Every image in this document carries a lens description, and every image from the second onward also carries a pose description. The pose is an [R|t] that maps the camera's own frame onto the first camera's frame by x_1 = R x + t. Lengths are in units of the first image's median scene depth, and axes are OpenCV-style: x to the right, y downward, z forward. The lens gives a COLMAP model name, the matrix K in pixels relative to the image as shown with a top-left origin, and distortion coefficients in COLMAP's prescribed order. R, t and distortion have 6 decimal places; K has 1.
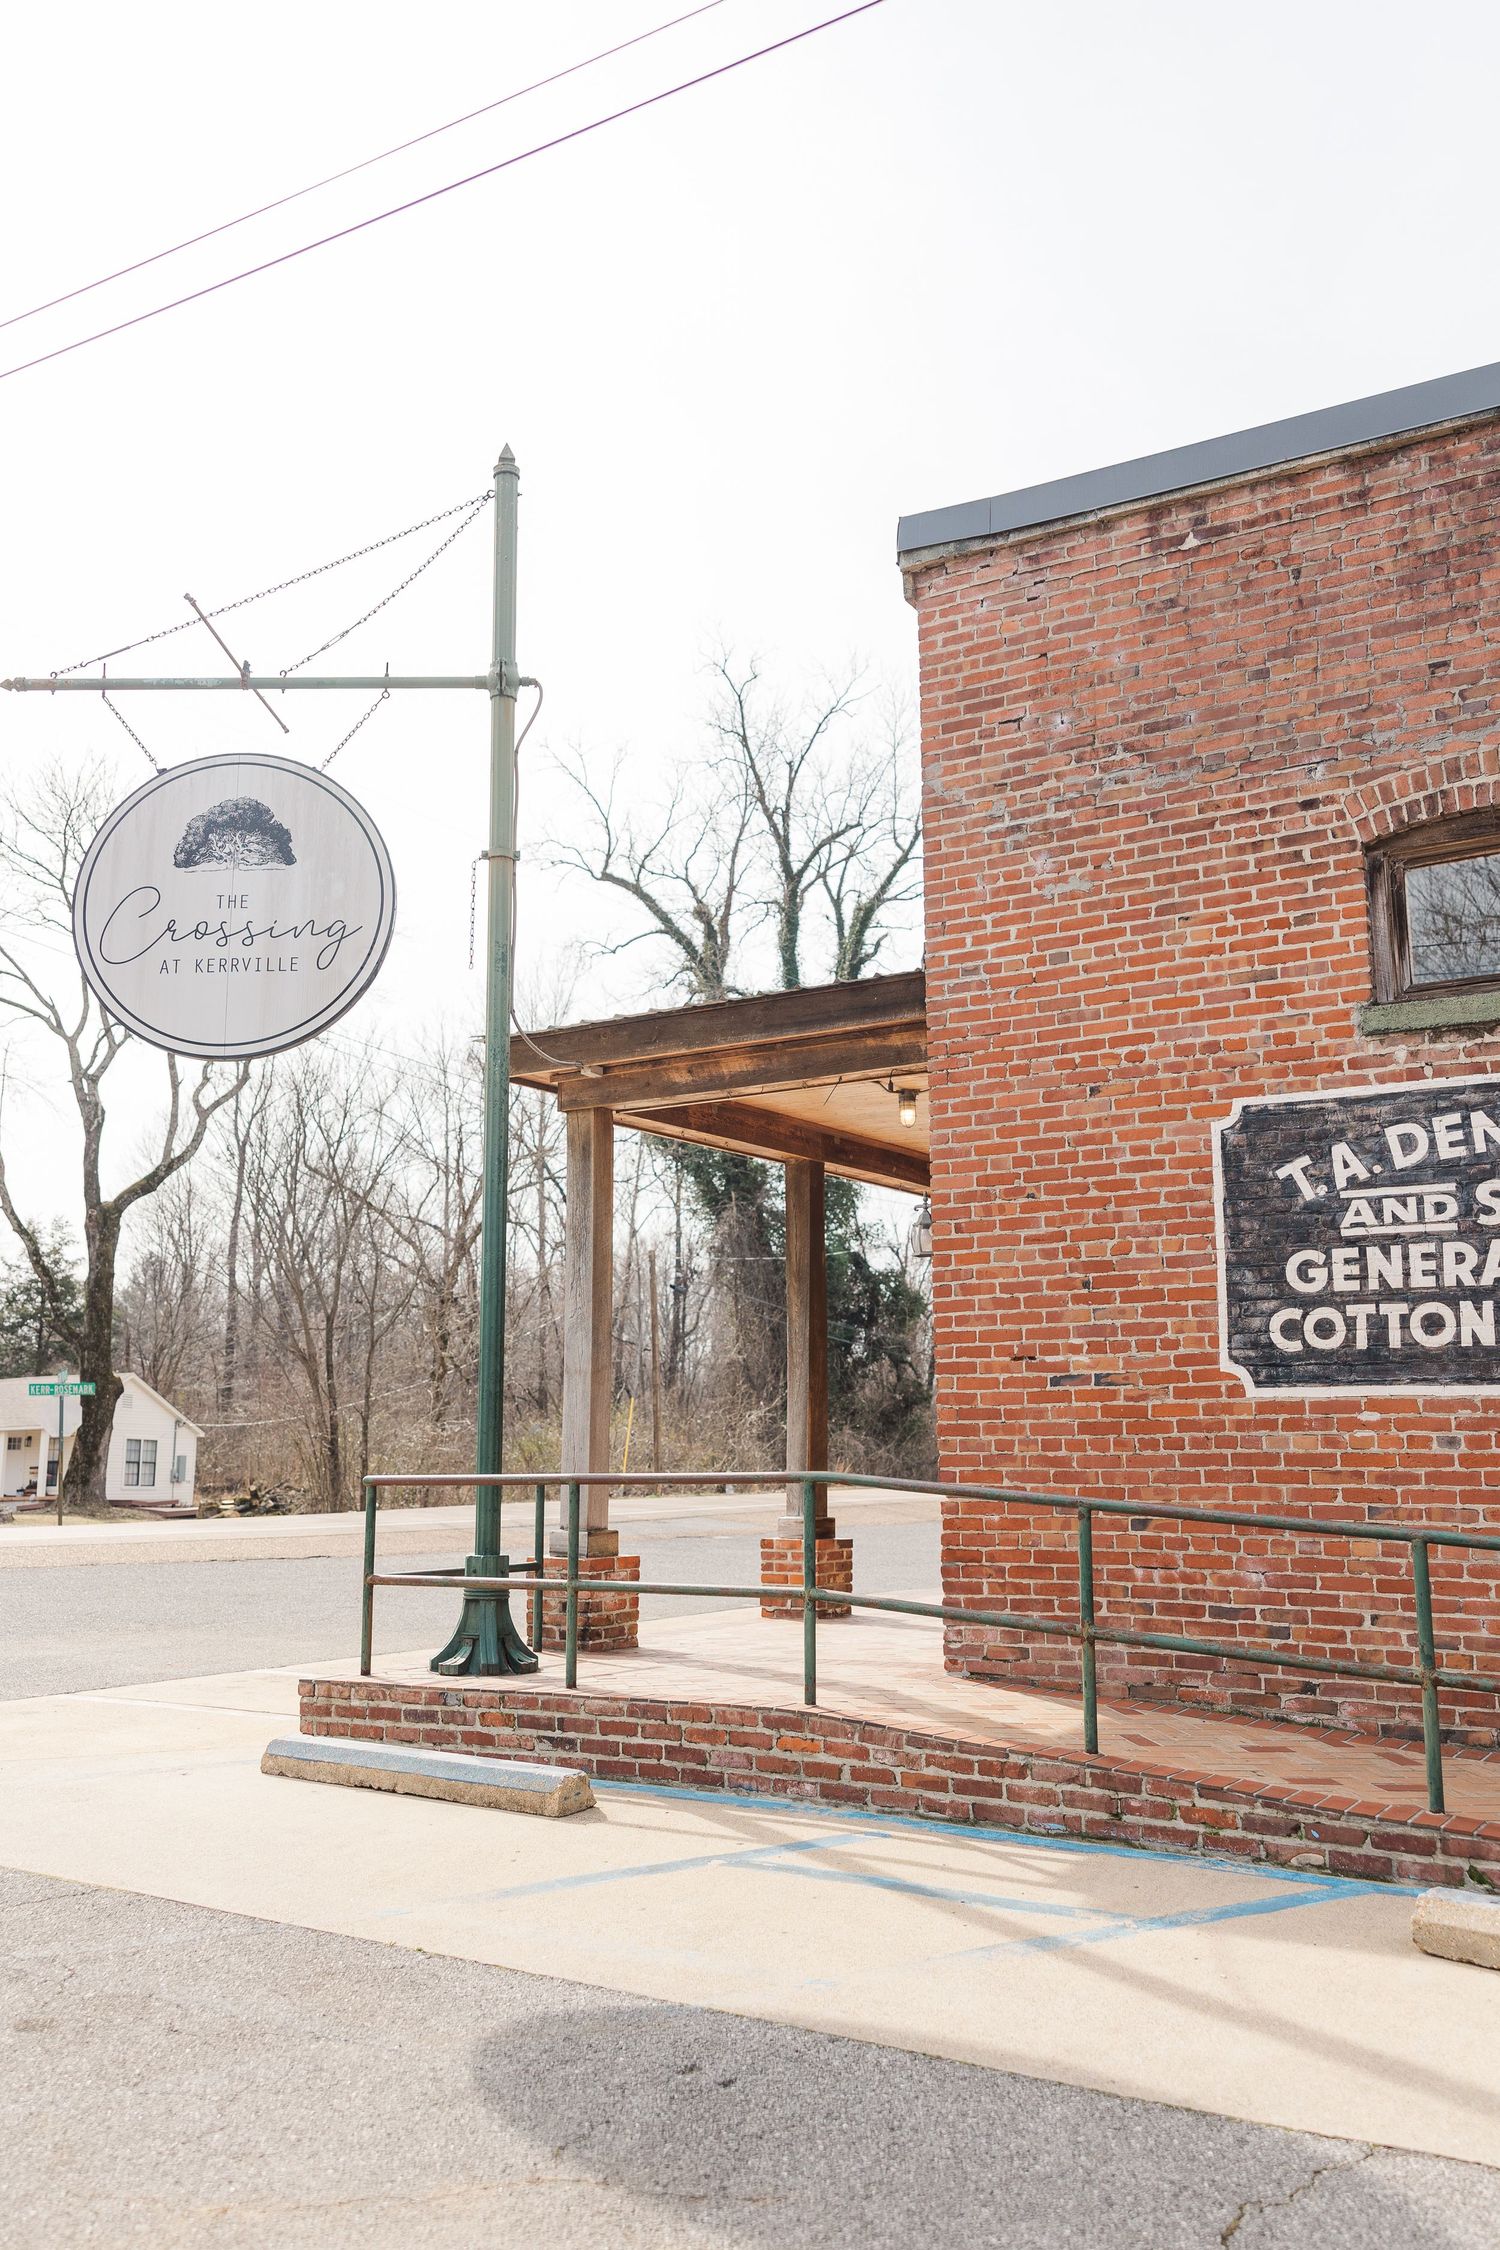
lens RADIAL K [[1898.4, 0, 737.4], [0, 1898.4, 1129.2], [0, 0, 1]] dist [0.017242, -0.024194]
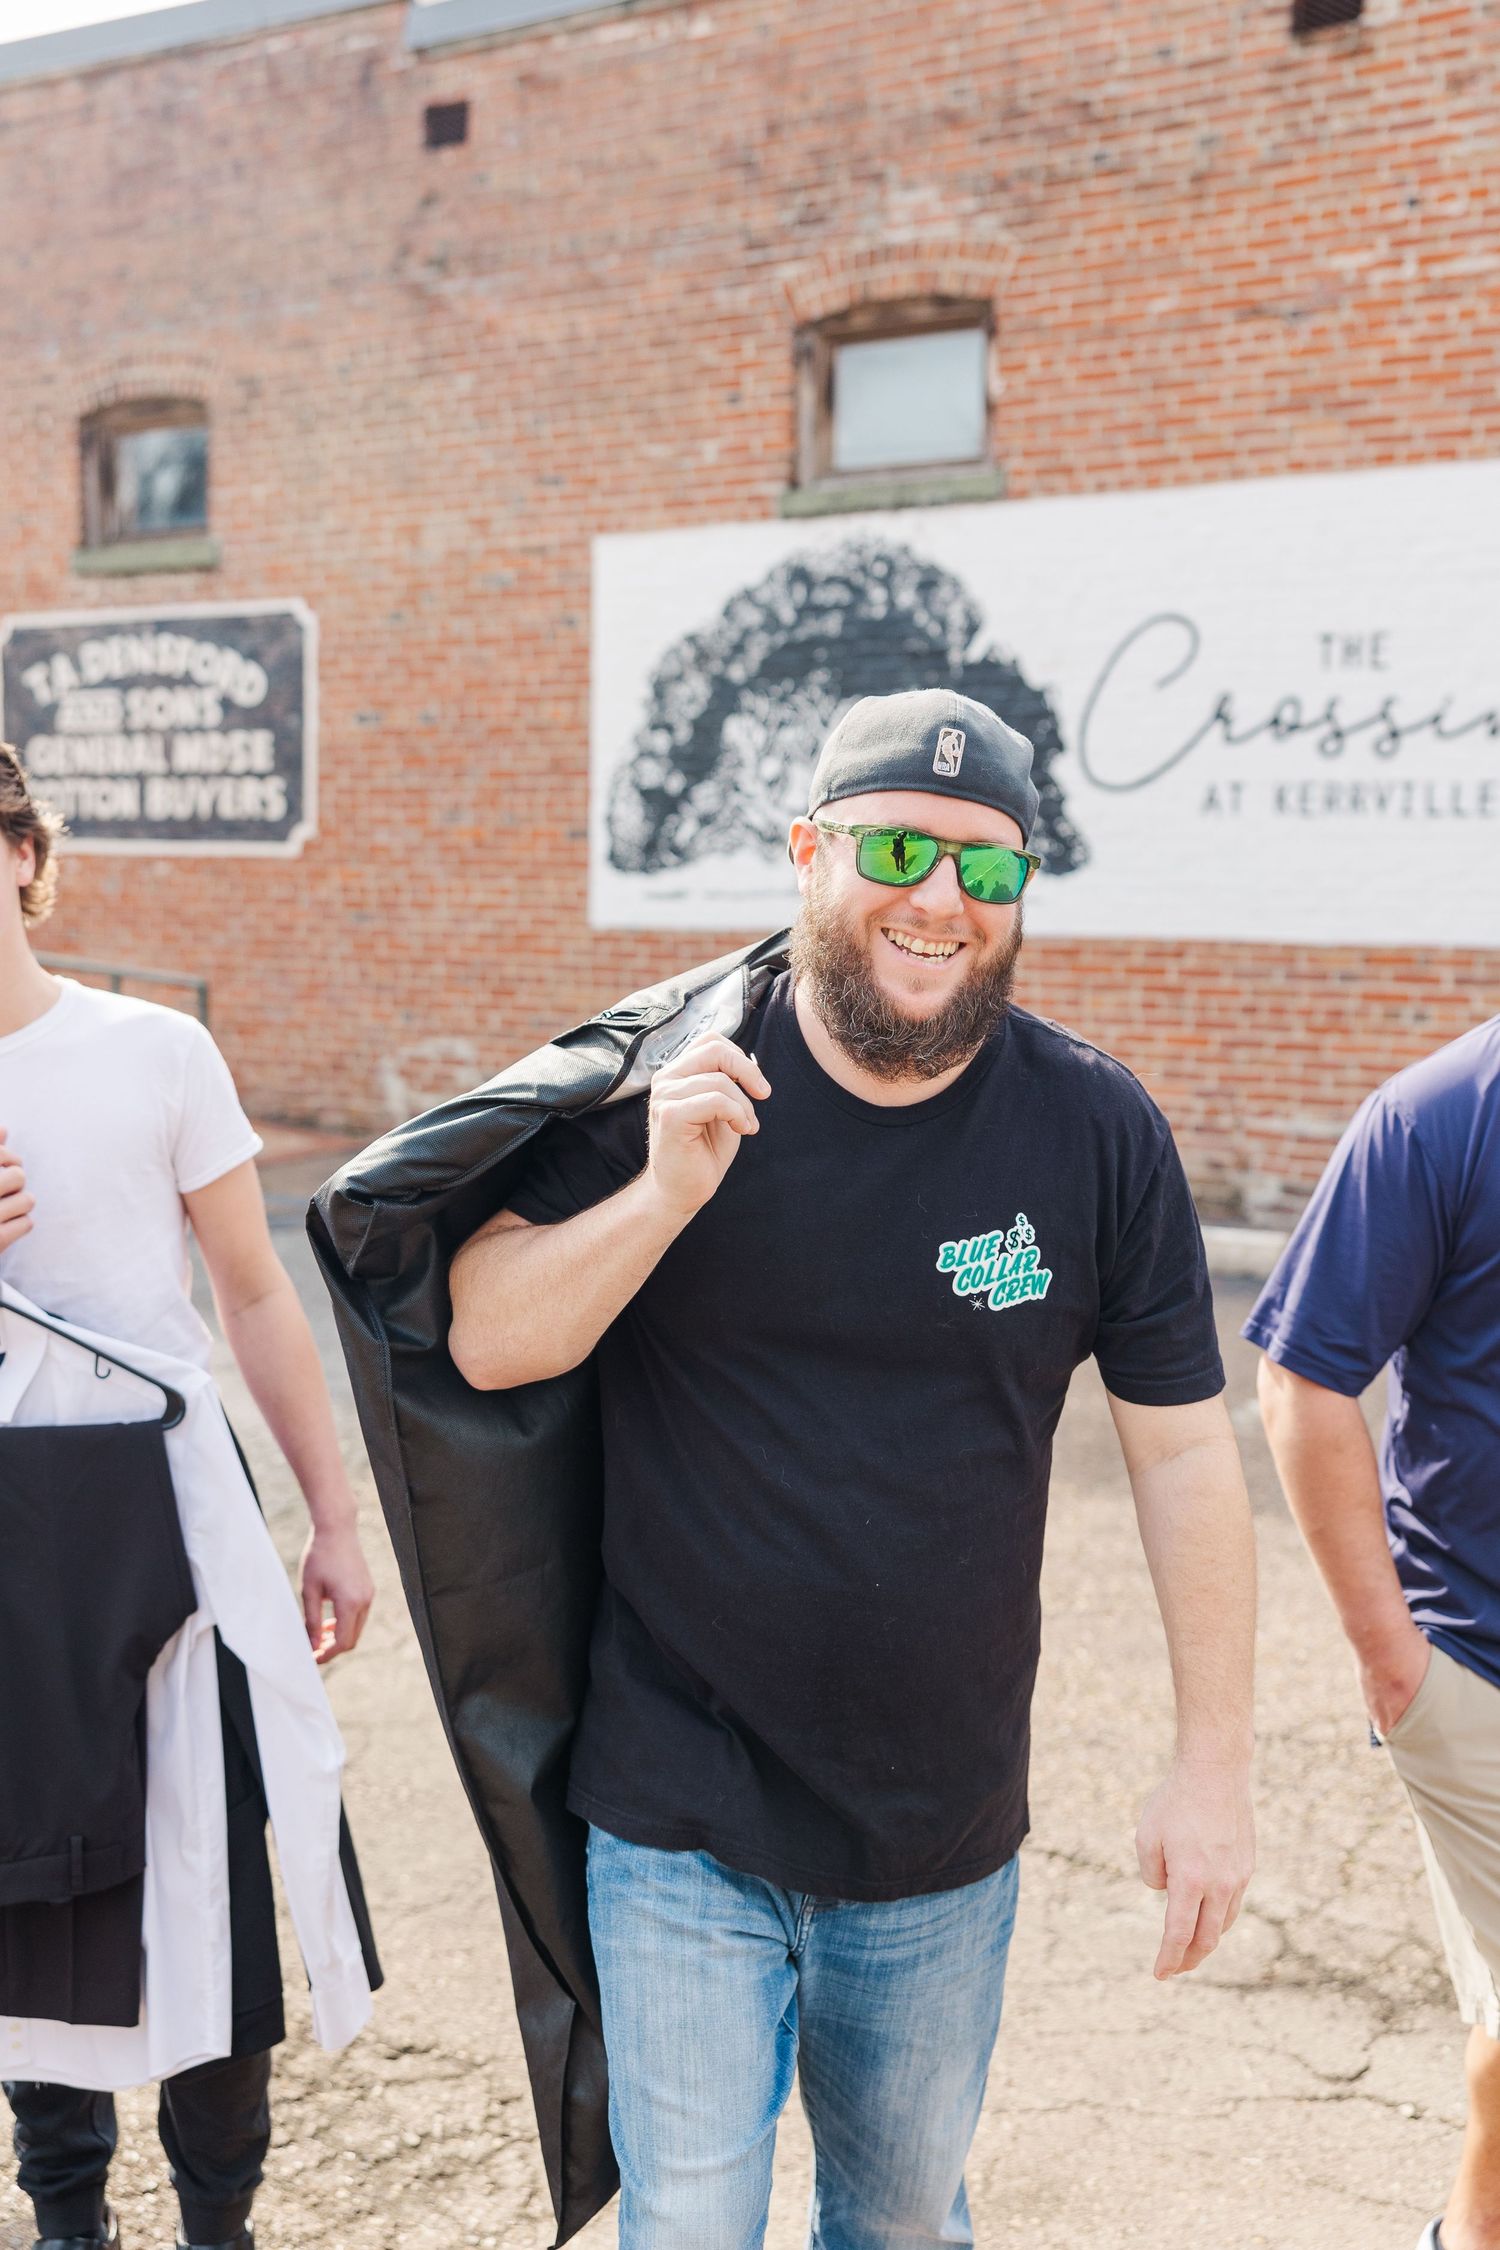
lens RADIAL K [[2342.5, 0, 765.8], [0, 2342.5, 1135.8], [0, 0, 1]] dist [0.013370, 0.000000]
pose [[0.999707, 0.013728, 0.019920, 0.621679], [-0.018594, 0.962773, 0.269672, -0.096783], [-0.015476, -0.269963, 0.962746, -0.527389]]
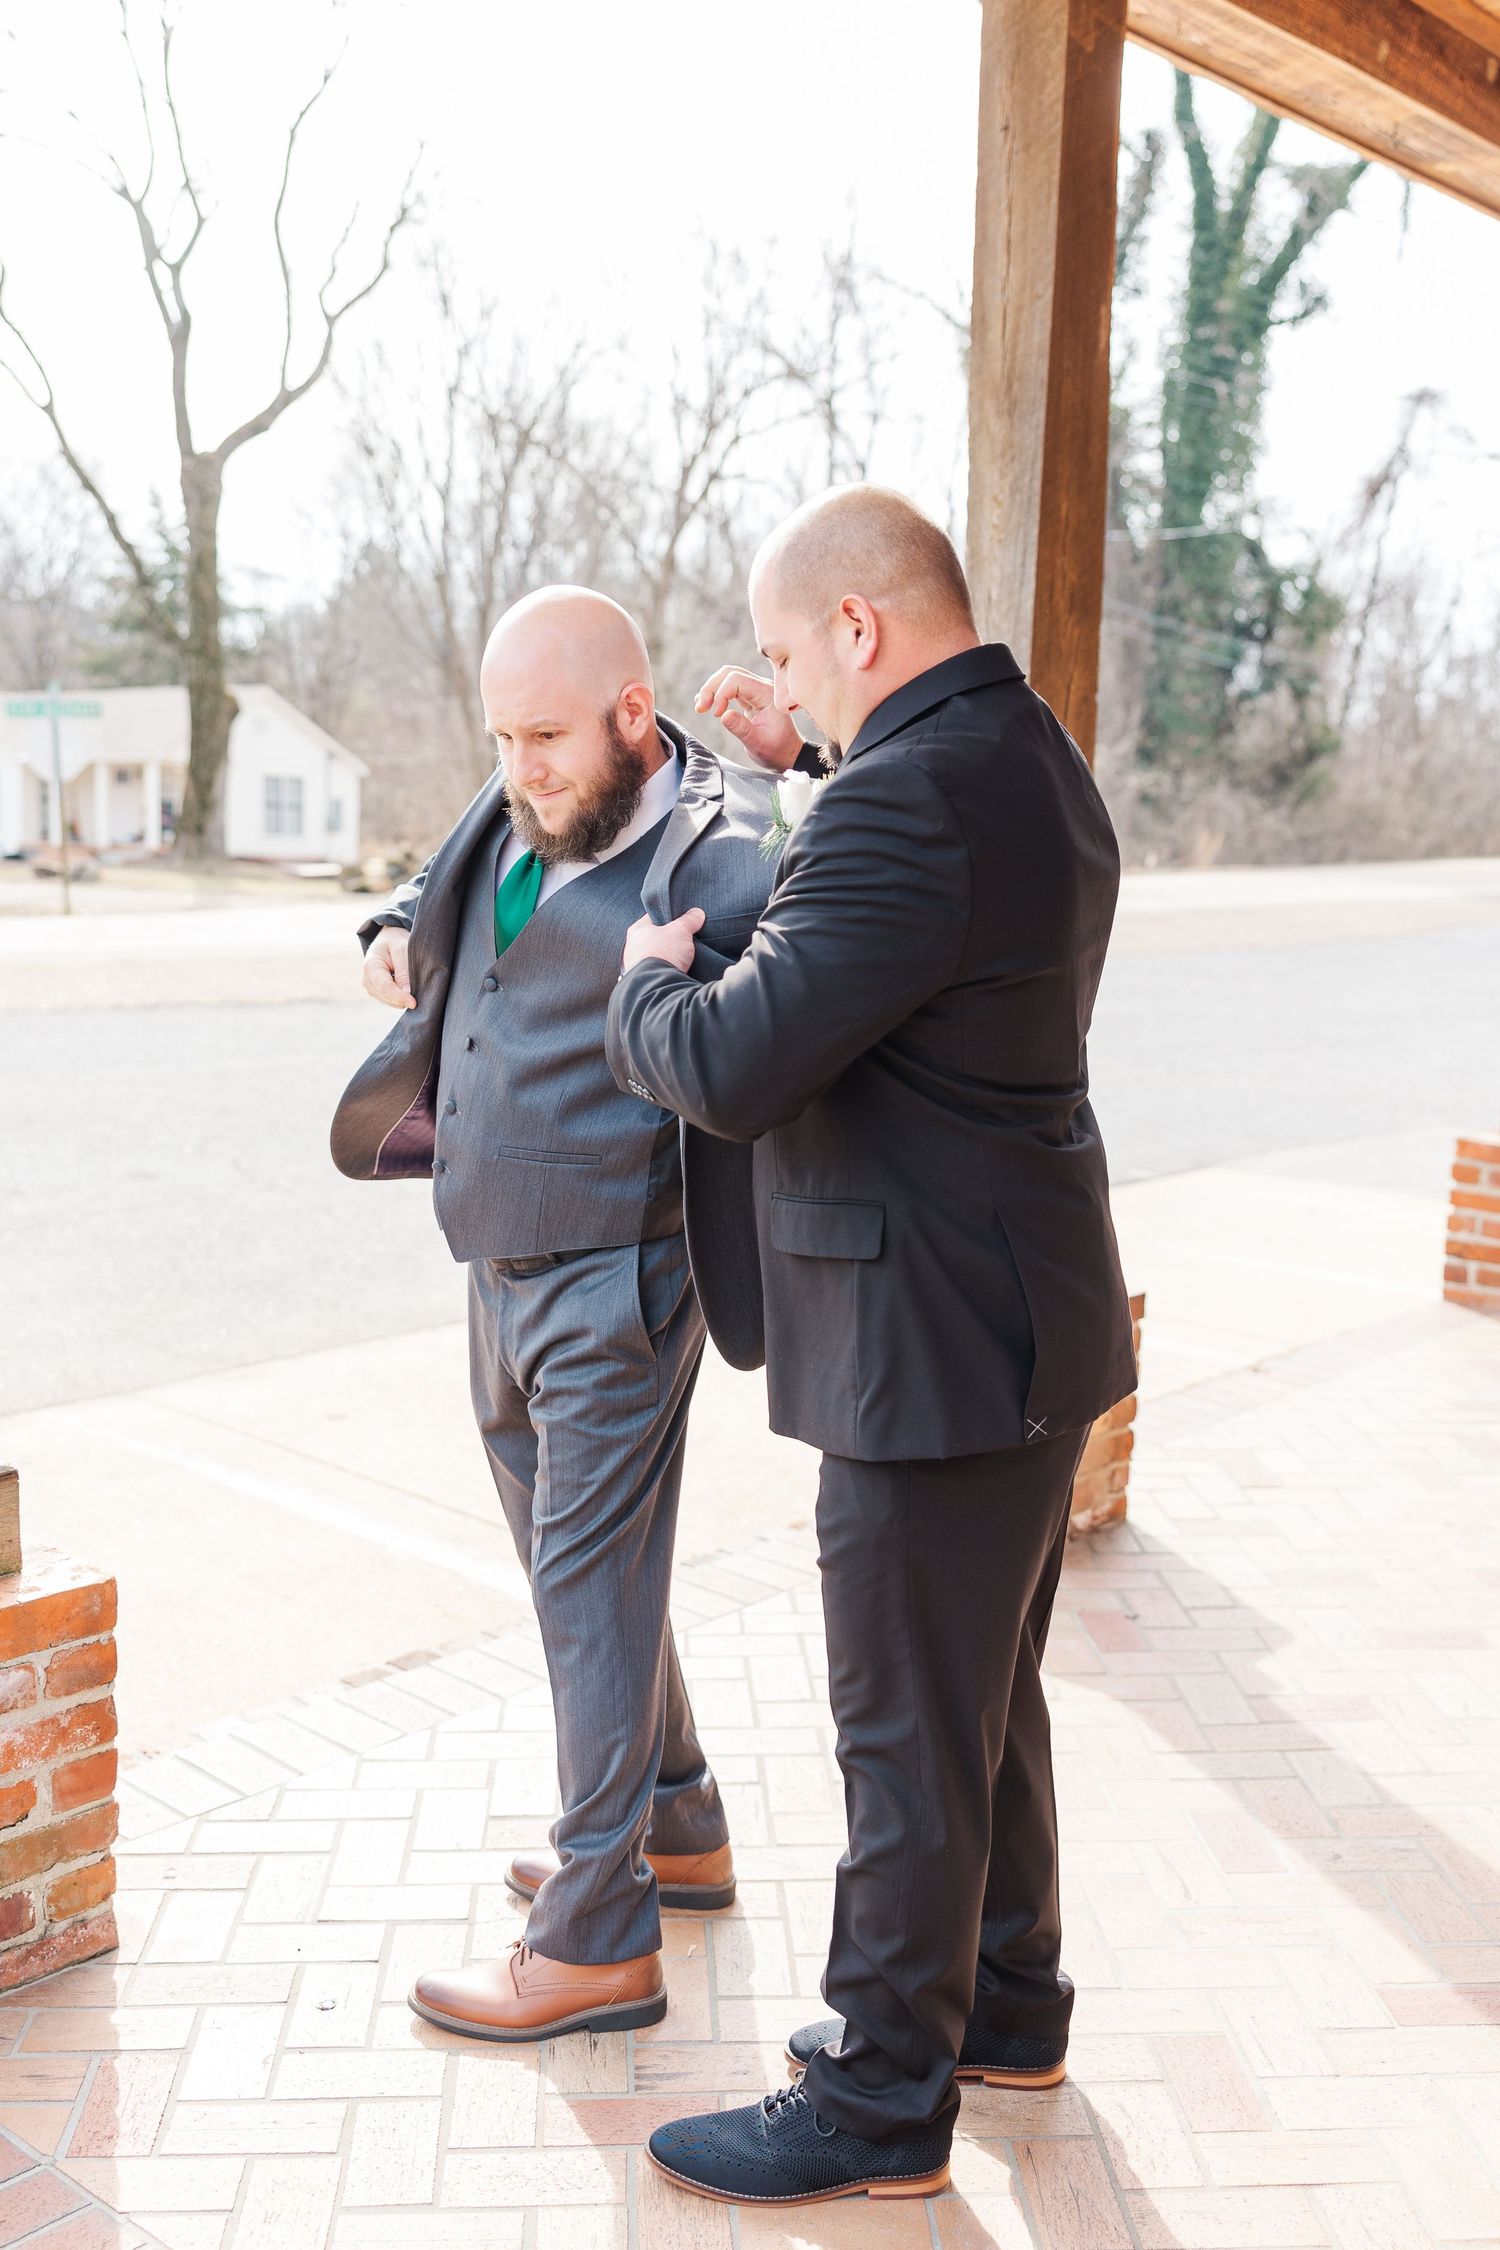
lens RADIAL K [[2250.6, 0, 735.3], [0, 2250.6, 1141.1], [0, 0, 1]] dist [0.005012, 0.000000]
pose [[0.987575, 0.050542, -0.148798, 0.059361], [-0.000889, 0.948650, 0.316328, 0.096153], [0.157145, -0.312265, 0.936908, 0.812831]]
